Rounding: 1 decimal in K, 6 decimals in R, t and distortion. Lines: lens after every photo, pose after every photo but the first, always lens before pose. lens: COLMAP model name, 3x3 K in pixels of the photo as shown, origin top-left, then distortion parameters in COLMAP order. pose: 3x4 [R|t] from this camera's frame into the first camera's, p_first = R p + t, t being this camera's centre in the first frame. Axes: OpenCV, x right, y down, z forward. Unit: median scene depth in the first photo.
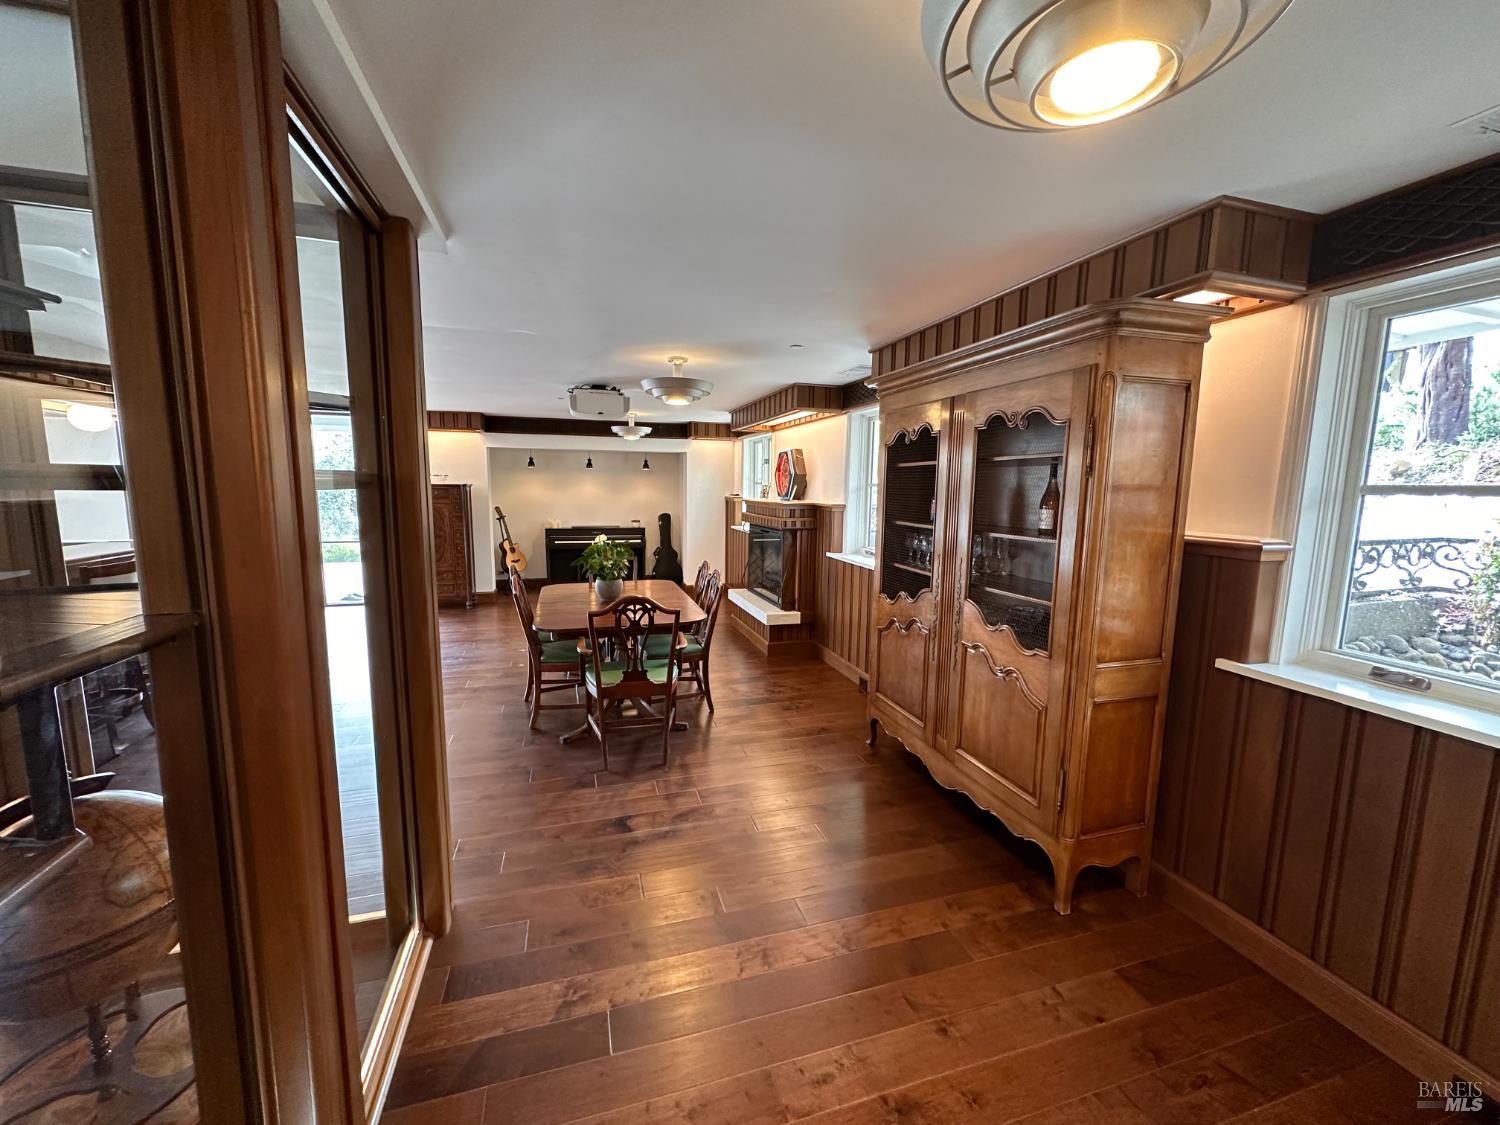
lens RADIAL K [[597.7, 0, 745.5], [0, 597.7, 562.8], [0, 0, 1]] dist [-0.000836, -0.000548]
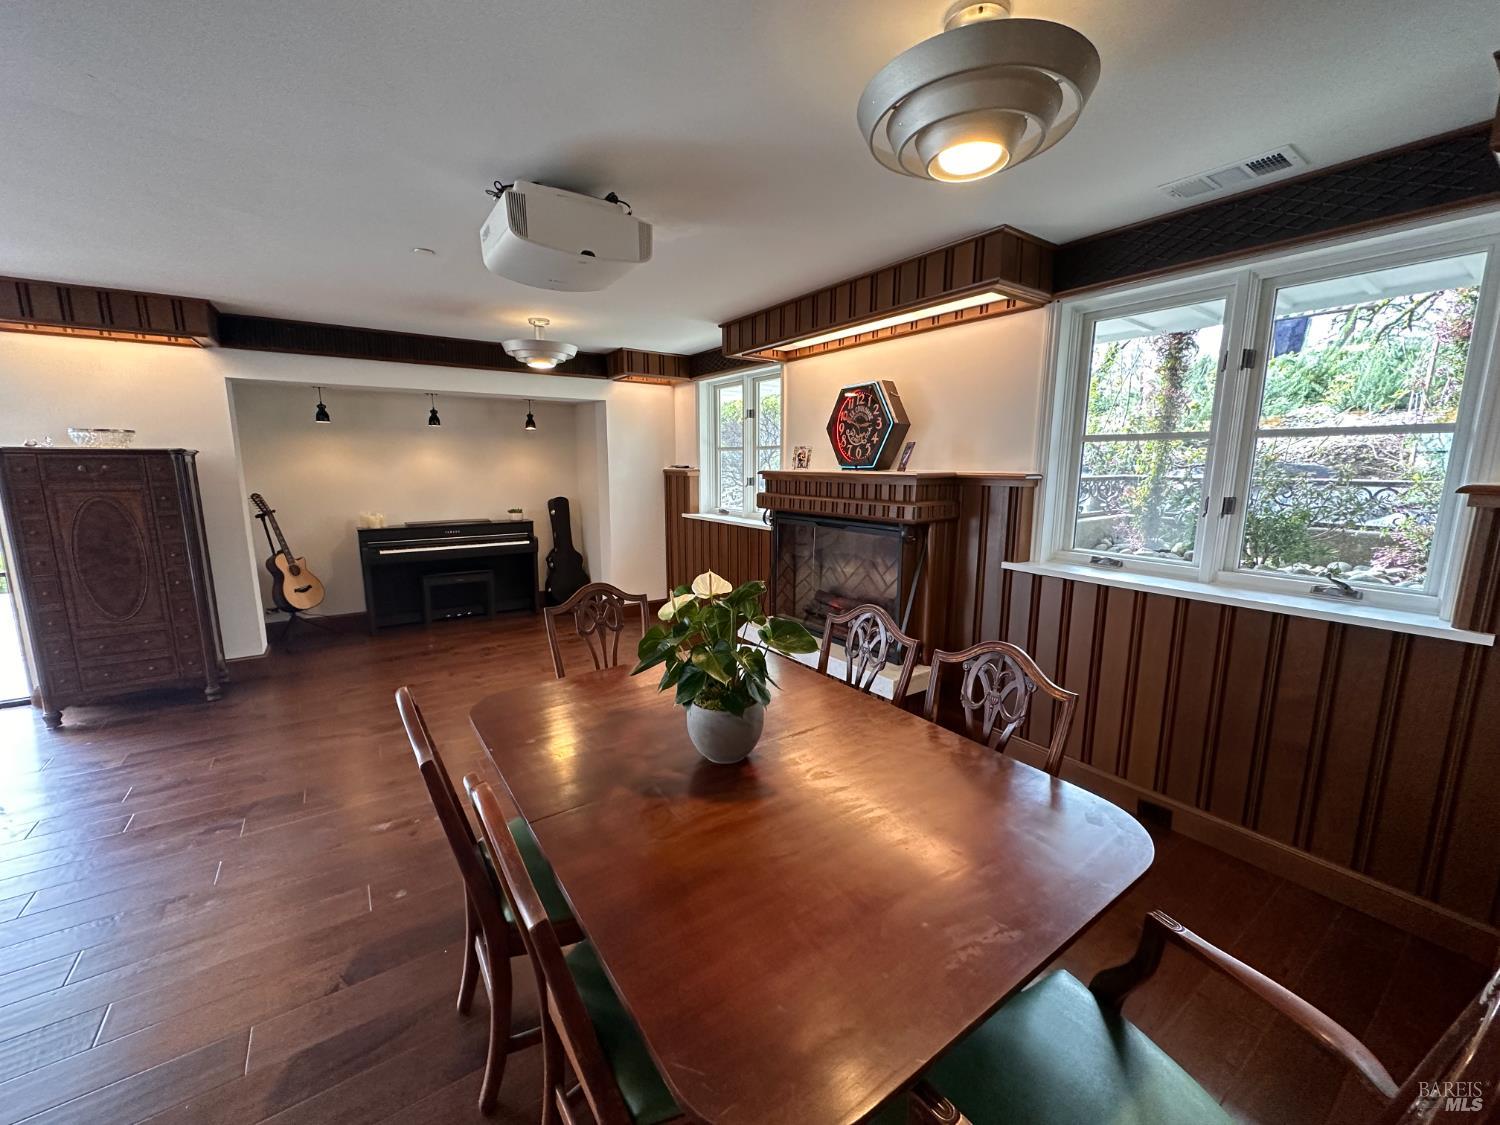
lens RADIAL K [[597.7, 0, 755.6], [0, 597.7, 562.6], [0, 0, 1]] dist [-0.000836, -0.000548]
pose [[0.946668, -0.063138, 0.315964, -0.163868], [0.052002, 0.997696, 0.043560, -0.032302], [-0.317987, -0.024806, 0.947771, 0.343650]]
